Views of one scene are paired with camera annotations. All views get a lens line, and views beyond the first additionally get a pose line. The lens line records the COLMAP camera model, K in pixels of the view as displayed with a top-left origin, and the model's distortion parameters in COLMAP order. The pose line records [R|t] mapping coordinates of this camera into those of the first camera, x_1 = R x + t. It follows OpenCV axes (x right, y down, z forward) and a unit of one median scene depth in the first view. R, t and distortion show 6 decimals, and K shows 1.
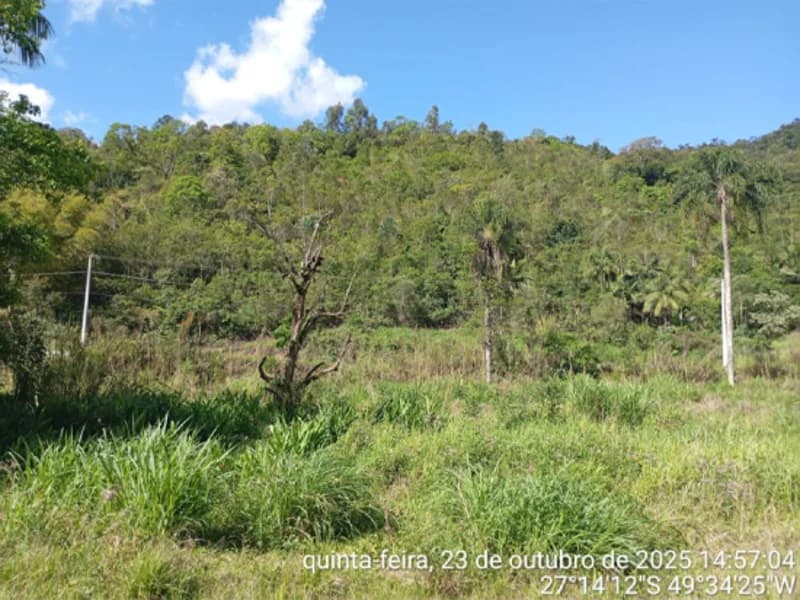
lens RADIAL K [[647.3, 0, 394.1], [0, 647.3, 294.9], [0, 0, 1]] dist [0.025333, -0.043826]
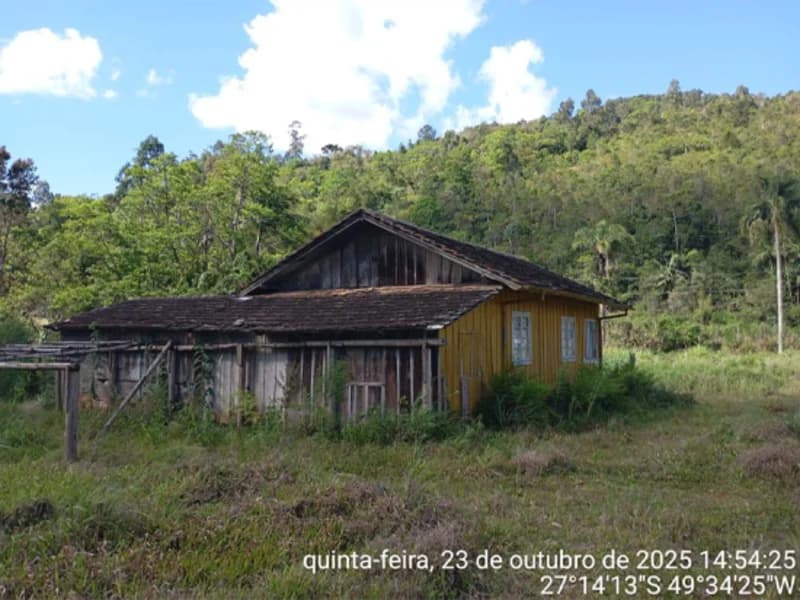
lens RADIAL K [[647.3, 0, 413.7], [0, 647.3, 307.3], [0, 0, 1]] dist [0.025333, -0.043826]
pose [[0.924116, -0.021209, -0.381522, 0.120222], [0.042846, 0.997913, 0.048305, -0.020111], [0.379702, -0.060986, 0.923097, -0.178751]]
